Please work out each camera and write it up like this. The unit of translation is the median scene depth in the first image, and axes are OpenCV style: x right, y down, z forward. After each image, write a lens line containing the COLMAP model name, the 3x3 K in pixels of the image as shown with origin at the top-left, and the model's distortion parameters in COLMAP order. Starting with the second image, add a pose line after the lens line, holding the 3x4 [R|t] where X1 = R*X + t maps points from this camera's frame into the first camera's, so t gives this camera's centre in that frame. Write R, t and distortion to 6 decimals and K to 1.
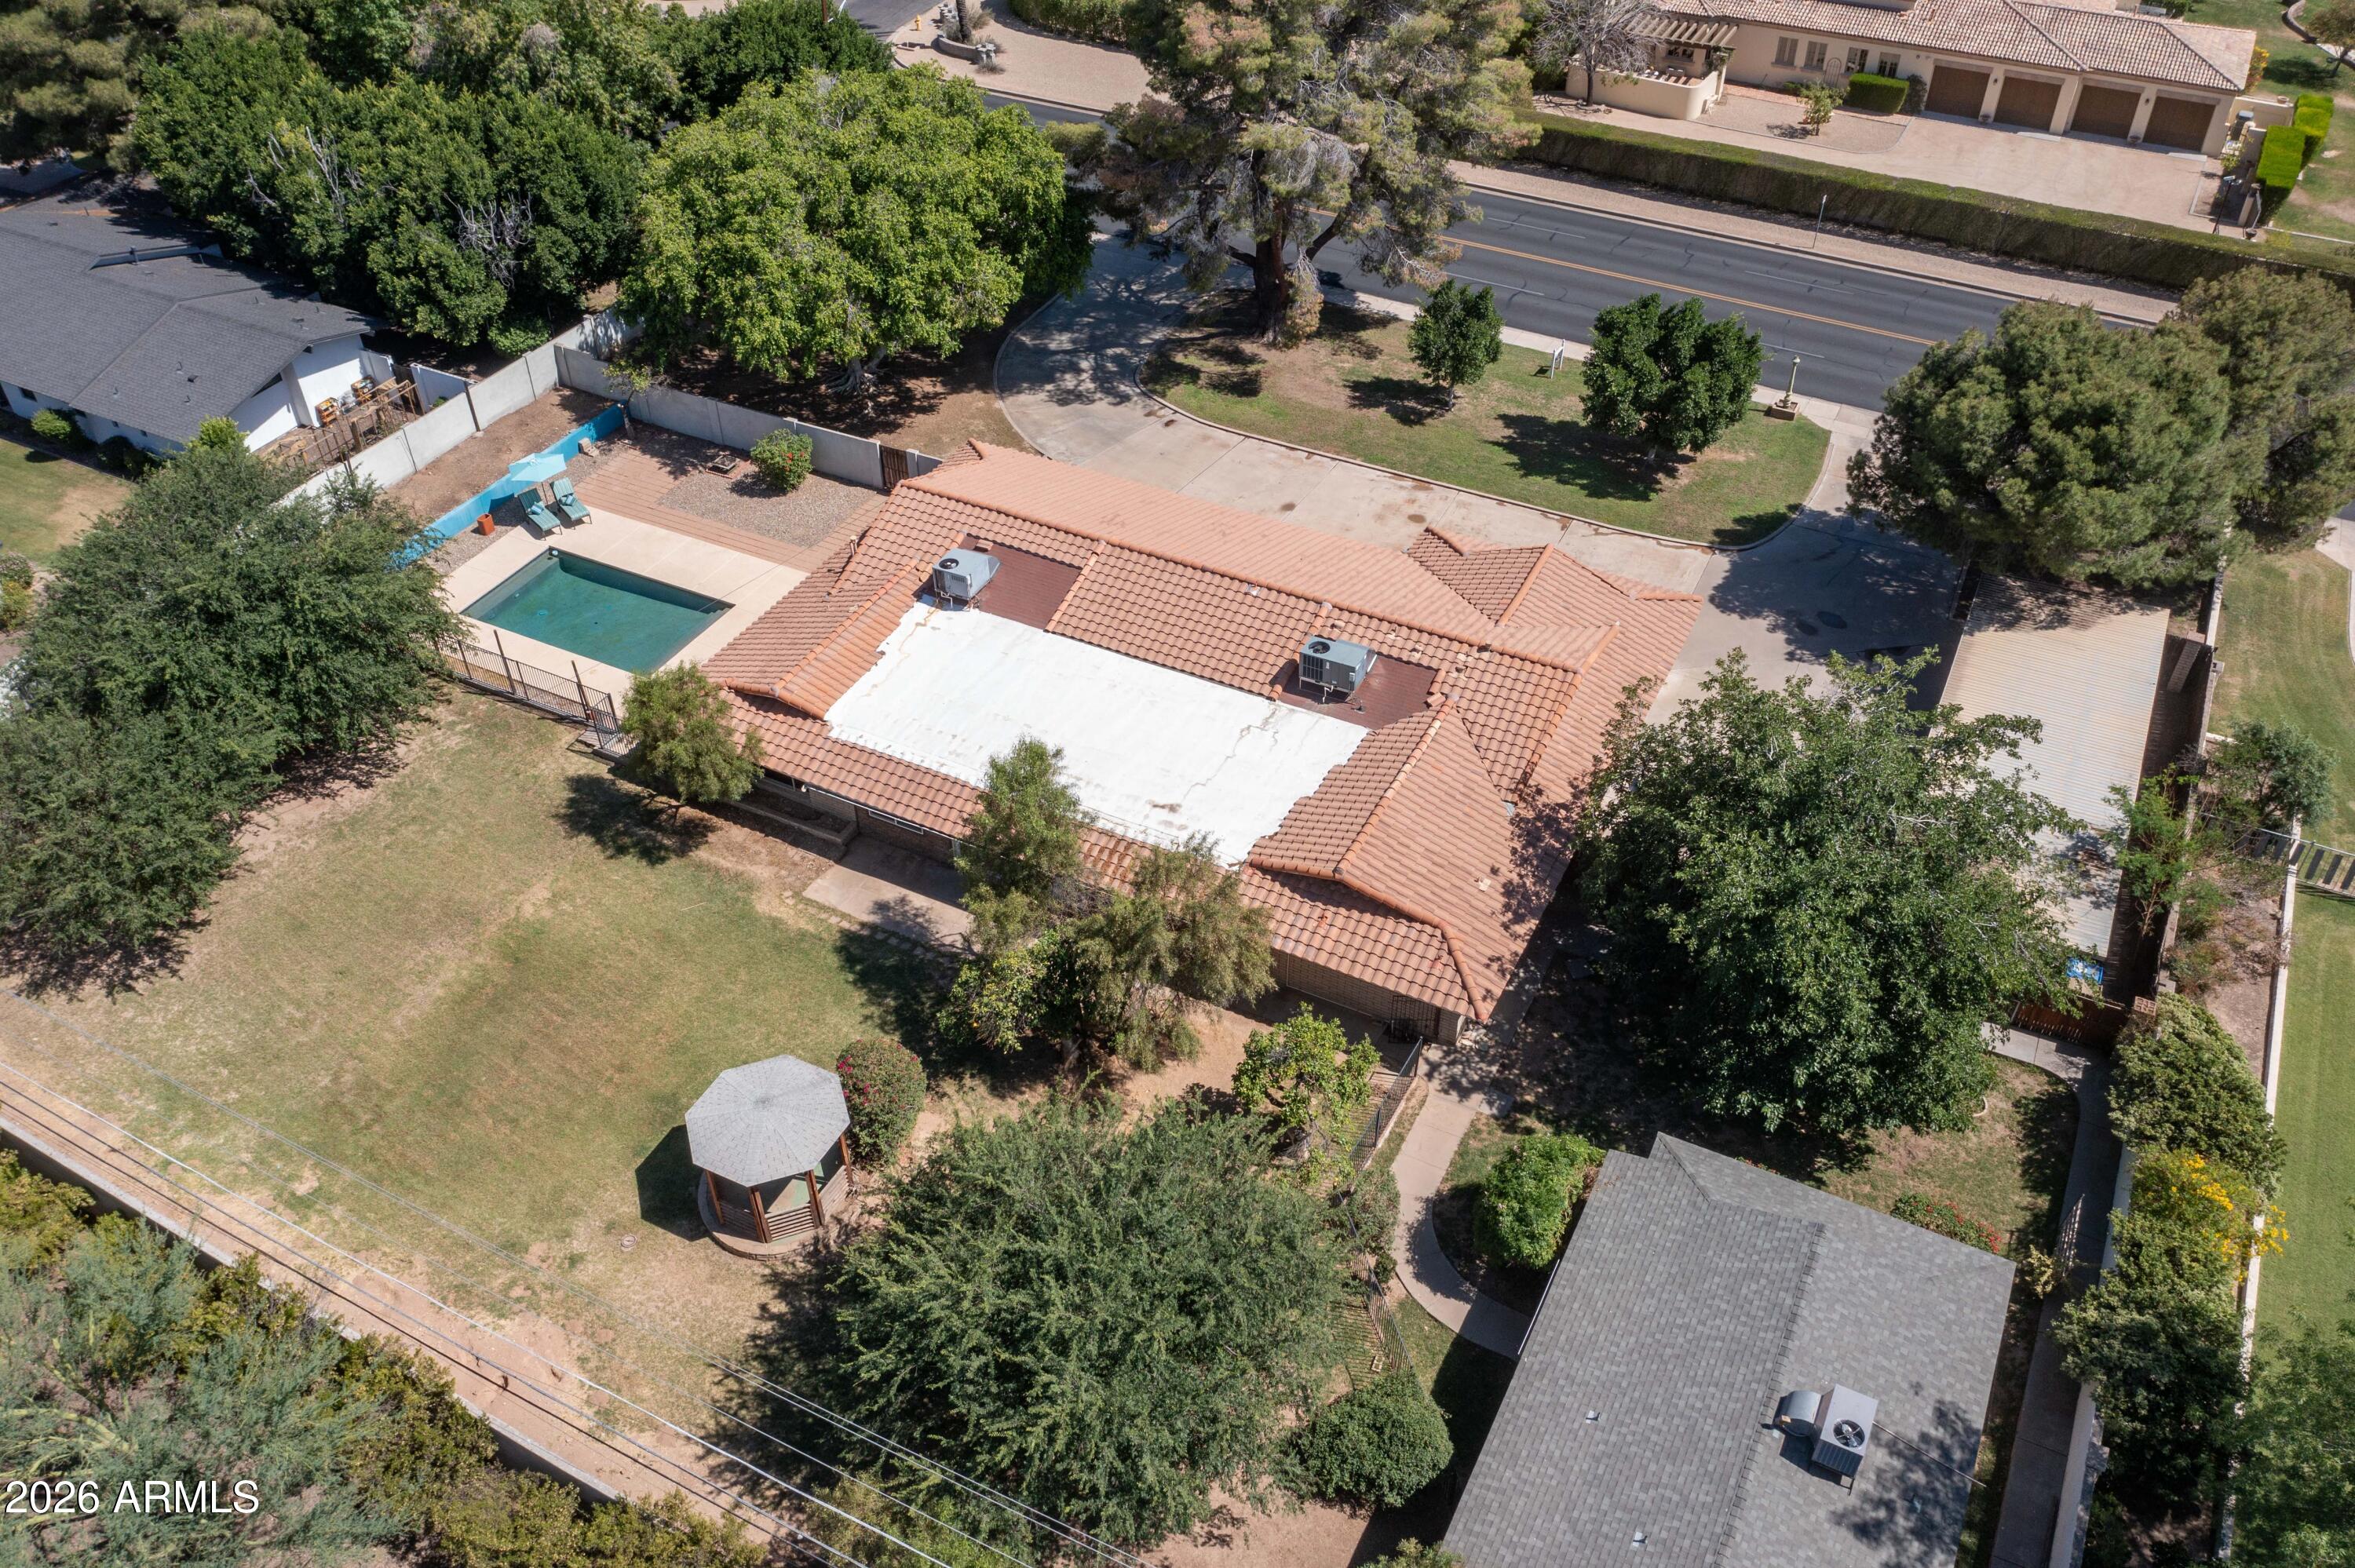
lens RADIAL K [[1864.8, 0, 1174.3], [0, 1864.8, 777.4], [0, 0, 1]] dist [-0.032818, 0.017004]
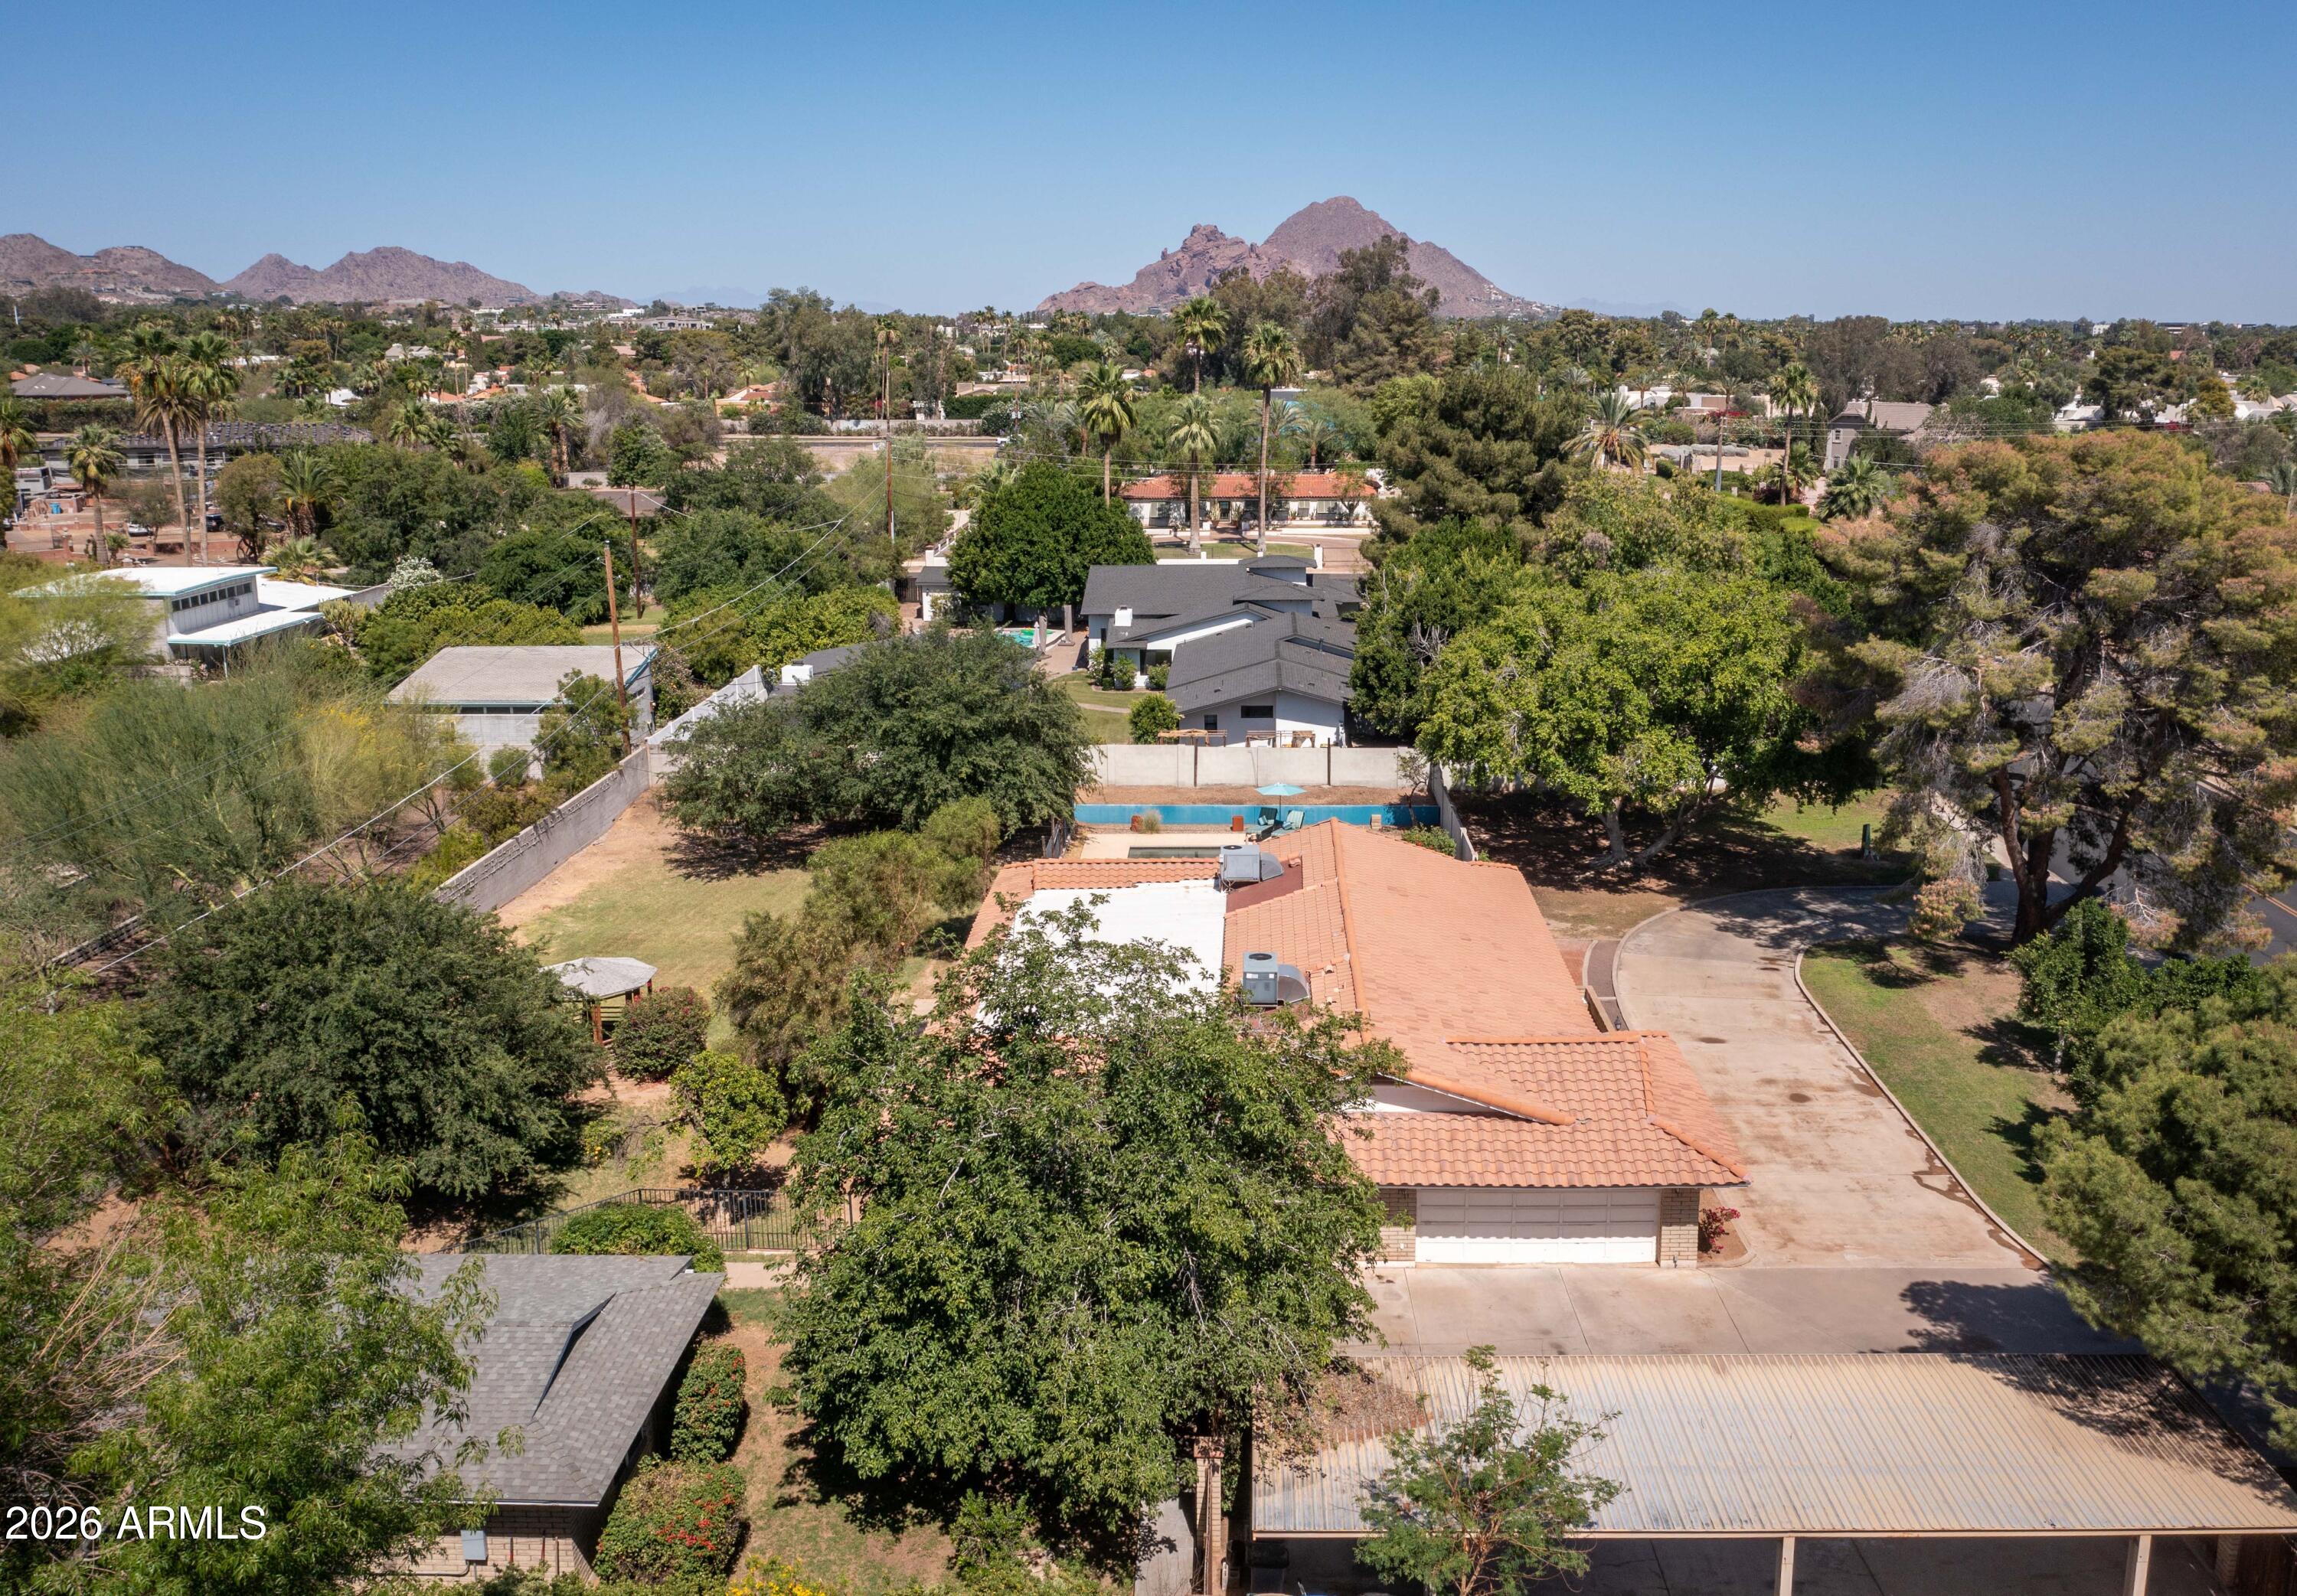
lens RADIAL K [[1996.5, 0, 1232.3], [0, 1996.5, 740.4], [0, 0, 1]] dist [-0.017522, -0.001159]
pose [[0.444114, 0.185604, -0.876535, 0.698866], [-0.578629, 0.806349, -0.122432, -0.020283], [0.684070, 0.561562, 0.465507, 0.356228]]
